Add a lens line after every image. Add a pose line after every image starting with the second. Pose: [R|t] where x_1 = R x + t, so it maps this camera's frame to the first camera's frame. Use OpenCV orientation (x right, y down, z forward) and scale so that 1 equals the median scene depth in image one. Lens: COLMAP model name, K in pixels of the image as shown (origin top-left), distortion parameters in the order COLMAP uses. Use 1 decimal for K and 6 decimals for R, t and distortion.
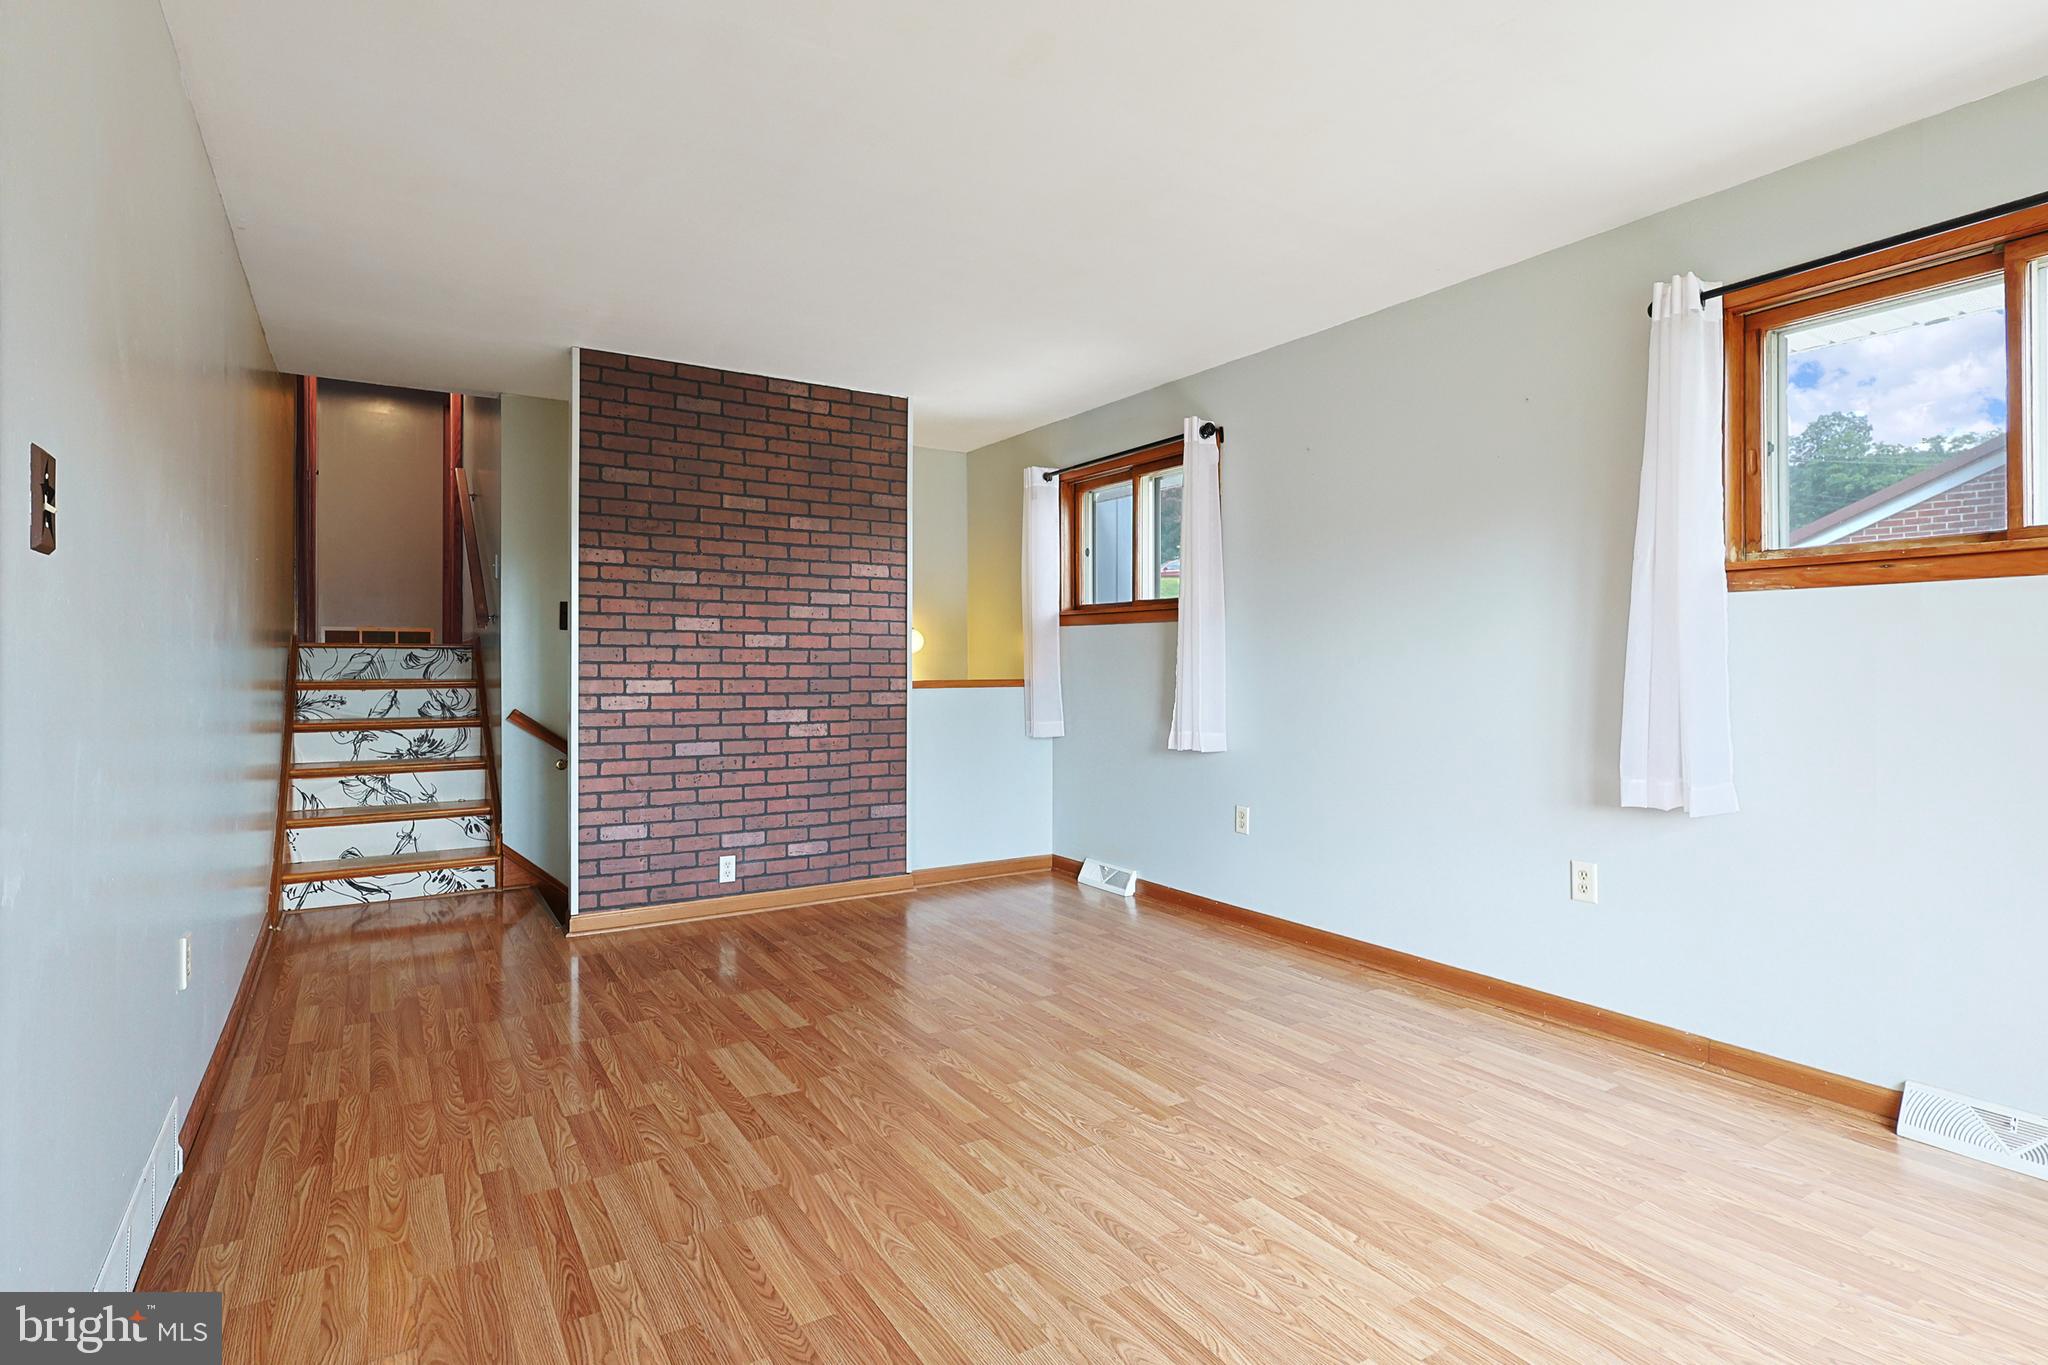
lens RADIAL K [[1014.4, 0, 1012.4], [0, 1014.4, 681.8], [0, 0, 1]] dist [0.001065, 0.000590]
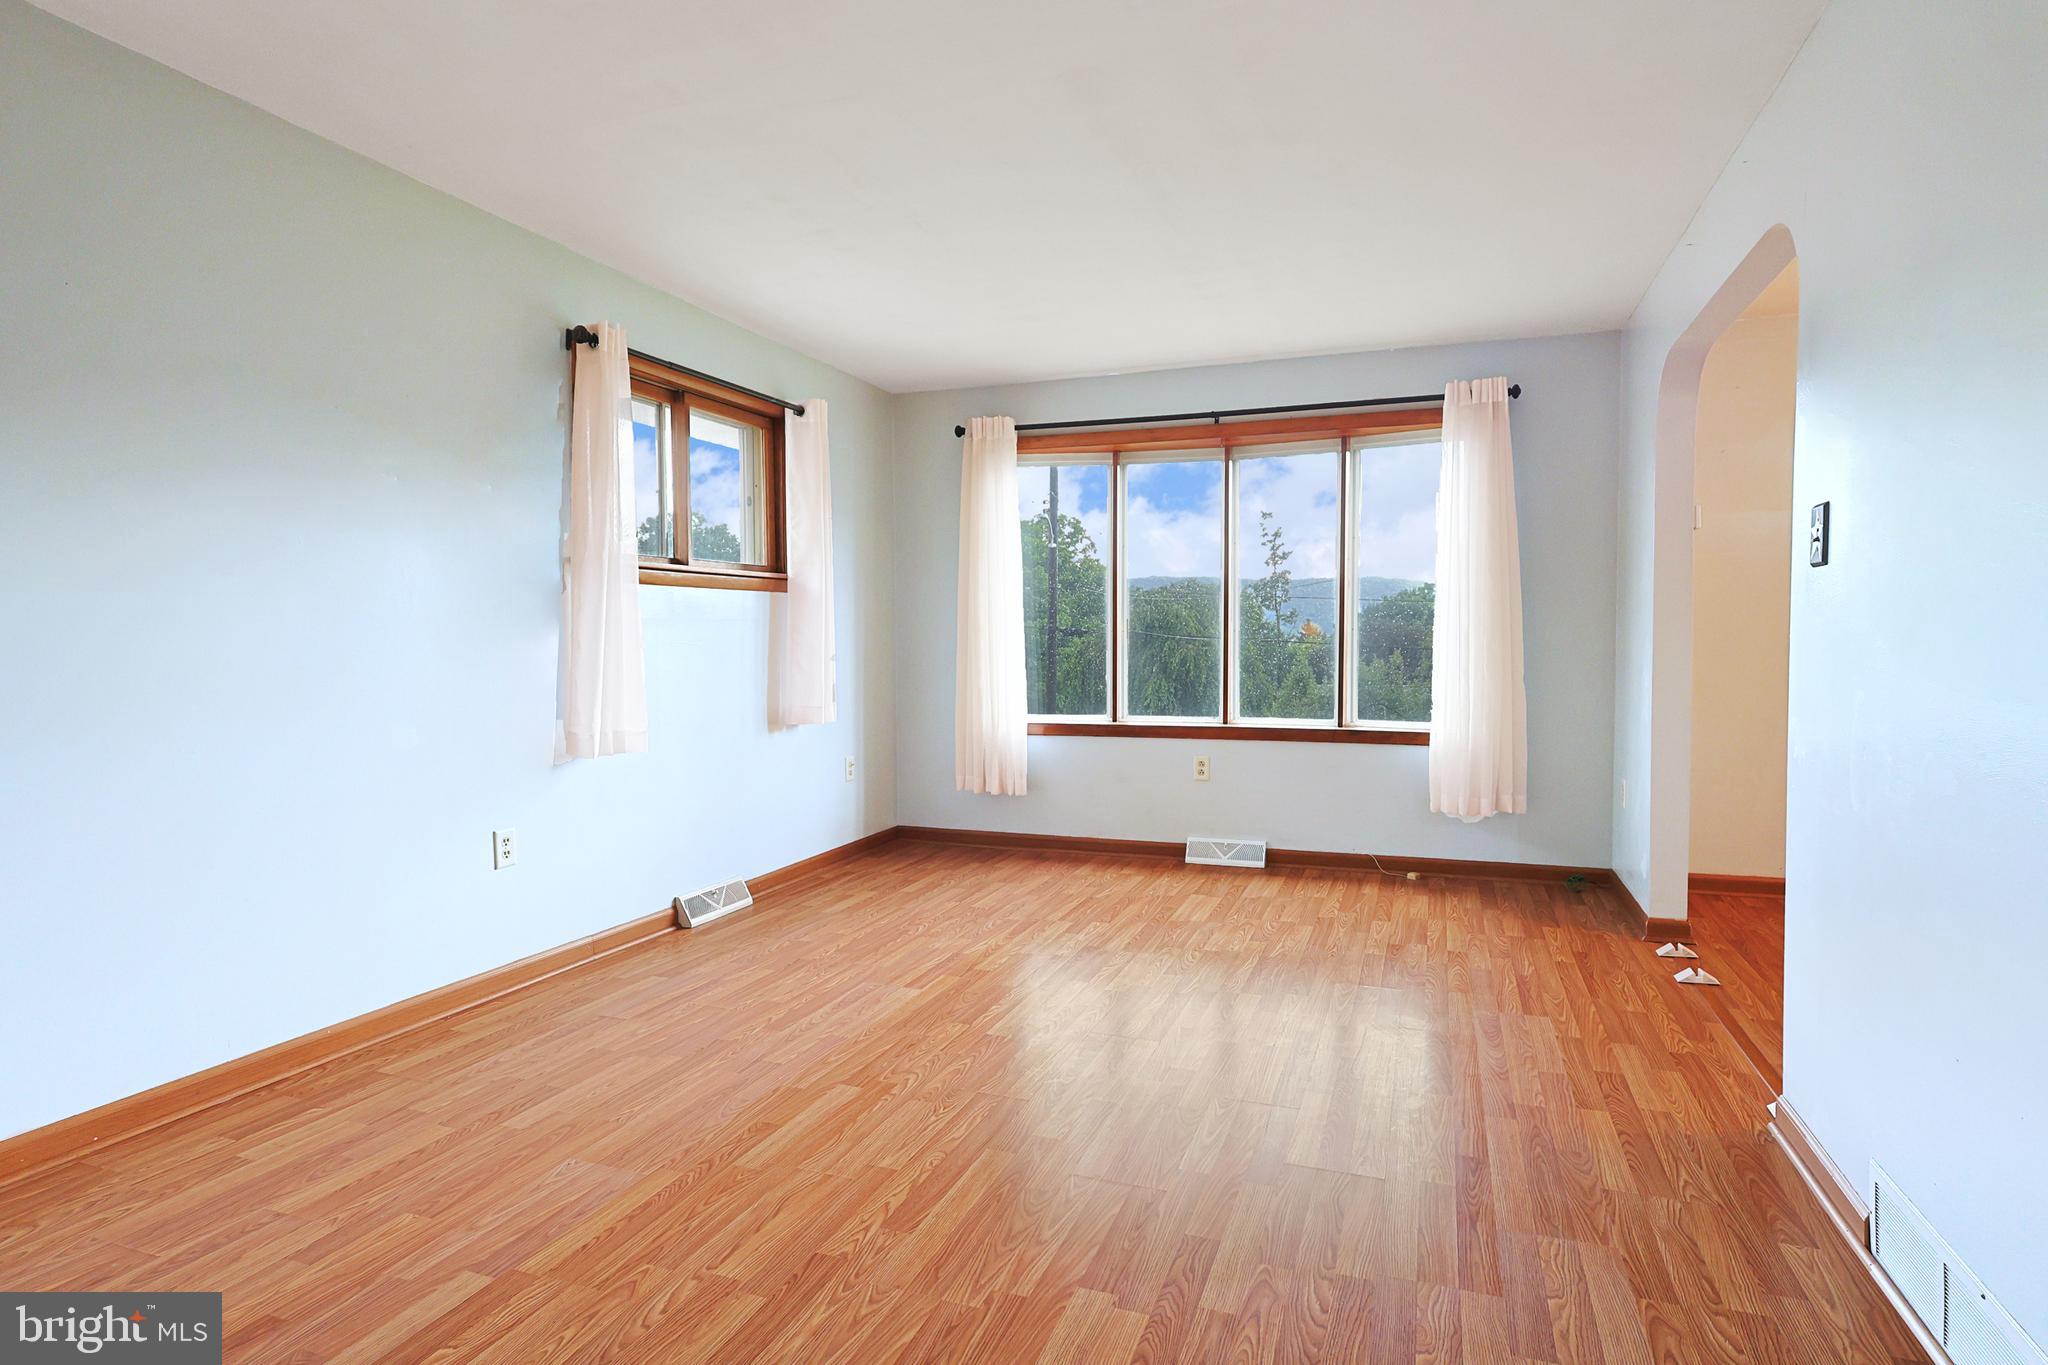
lens RADIAL K [[1041.2, 0, 1066.1], [0, 1041.2, 685.3], [0, 0, 1]] dist [-0.000574, -0.000328]
pose [[-0.621587, -0.030732, 0.782742, -0.707892], [0.015281, 0.998564, 0.051340, -0.014848], [-0.783196, 0.043873, -0.620225, 1.390319]]
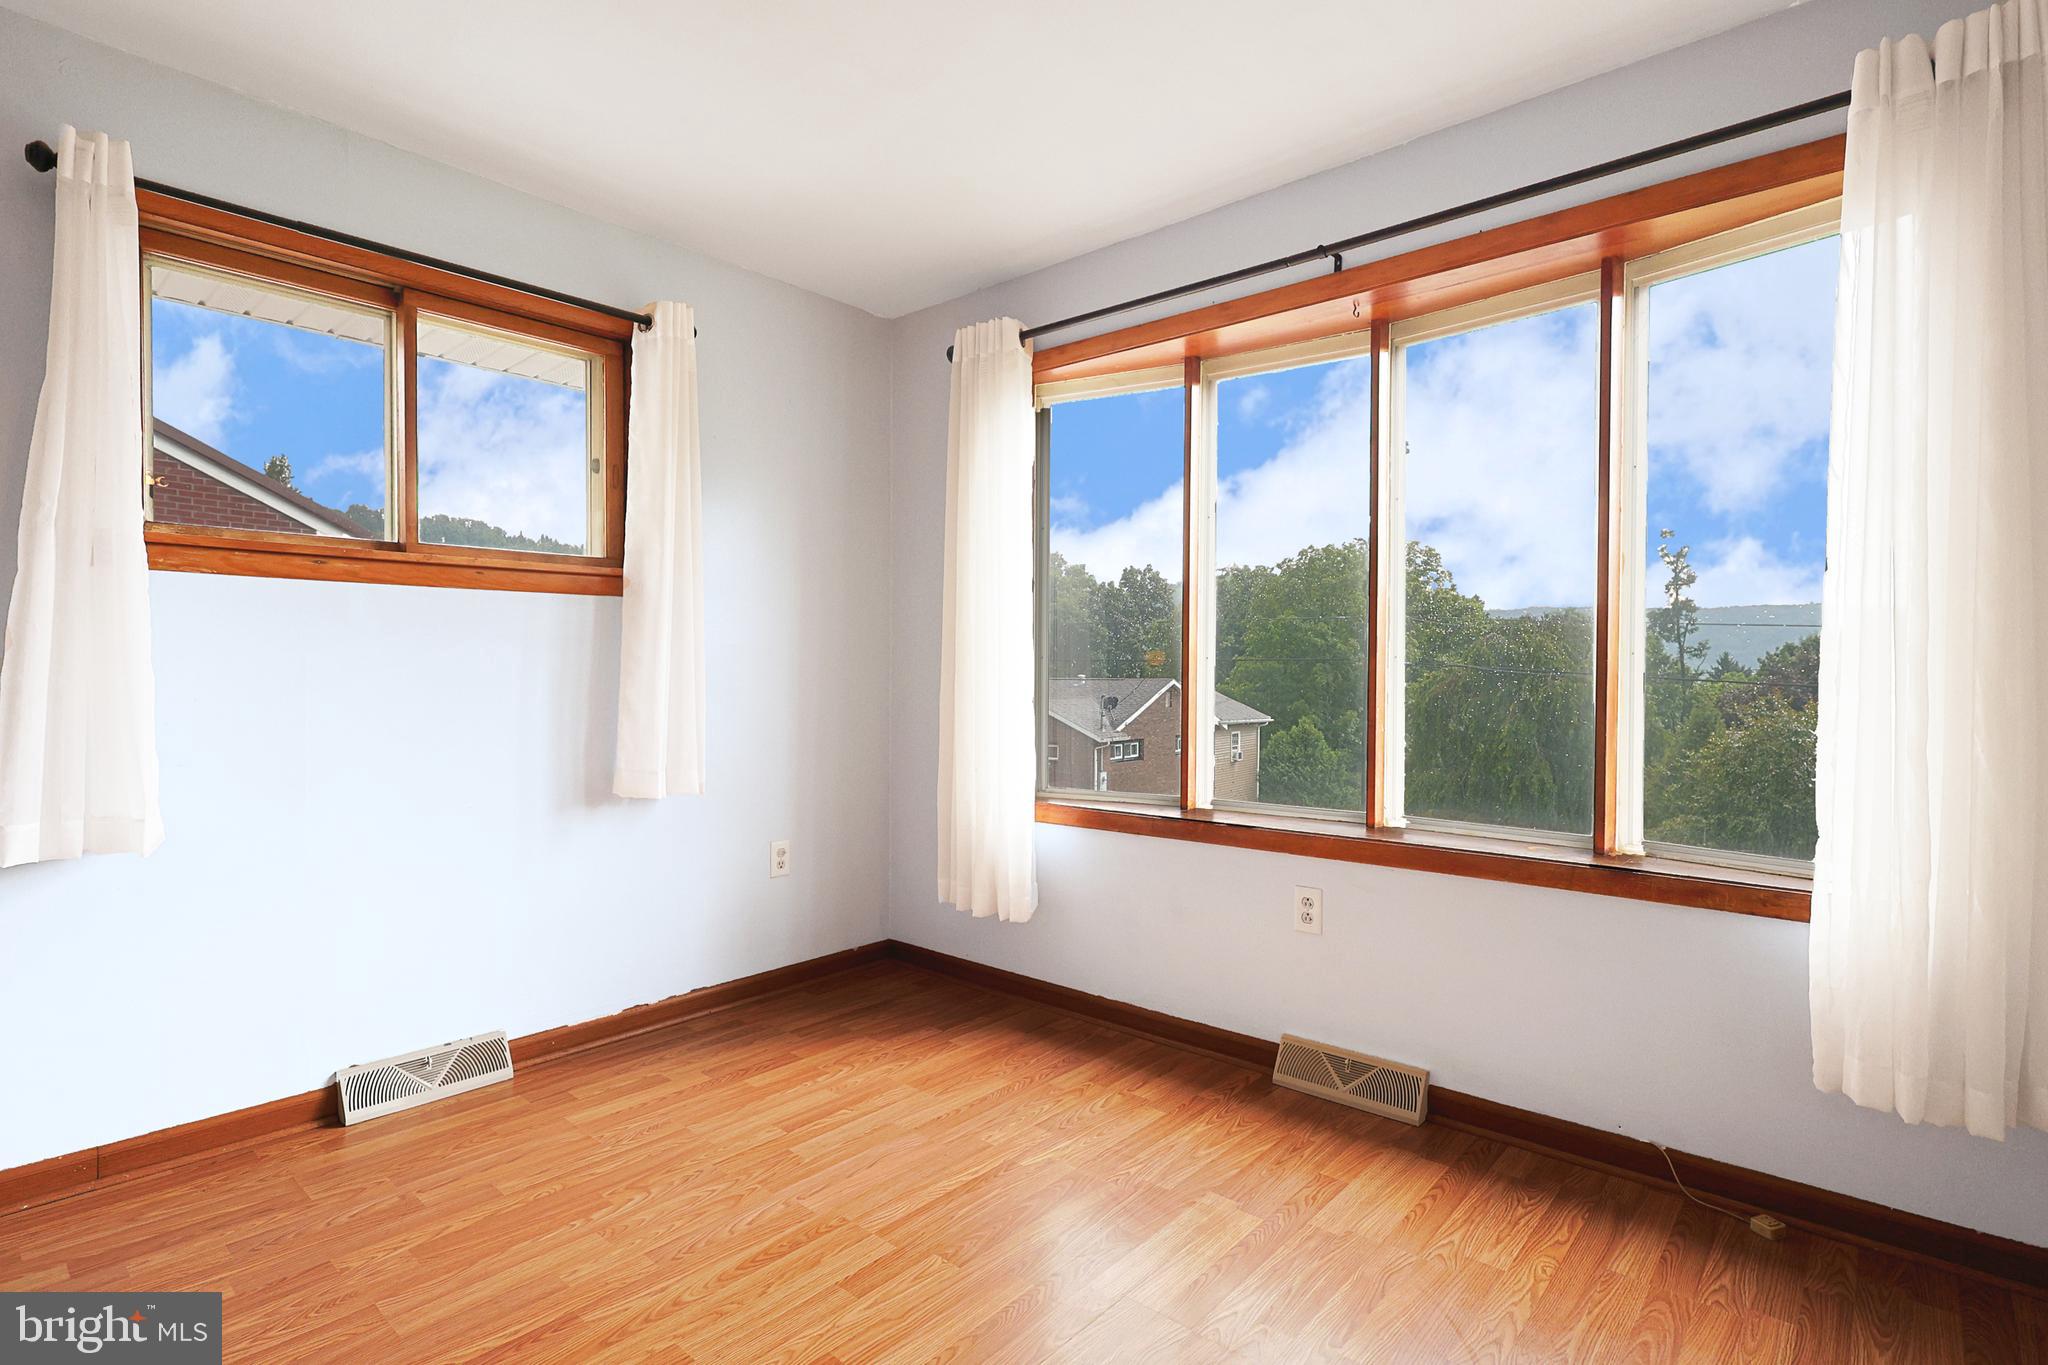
lens RADIAL K [[1014.4, 0, 1012.4], [0, 1014.4, 681.8], [0, 0, 1]] dist [0.001065, 0.000590]
pose [[-0.281822, -0.009275, 0.959422, -0.252658], [0.008373, 0.999891, 0.012126, -0.003387], [-0.959430, 0.011451, -0.281713, 0.578269]]
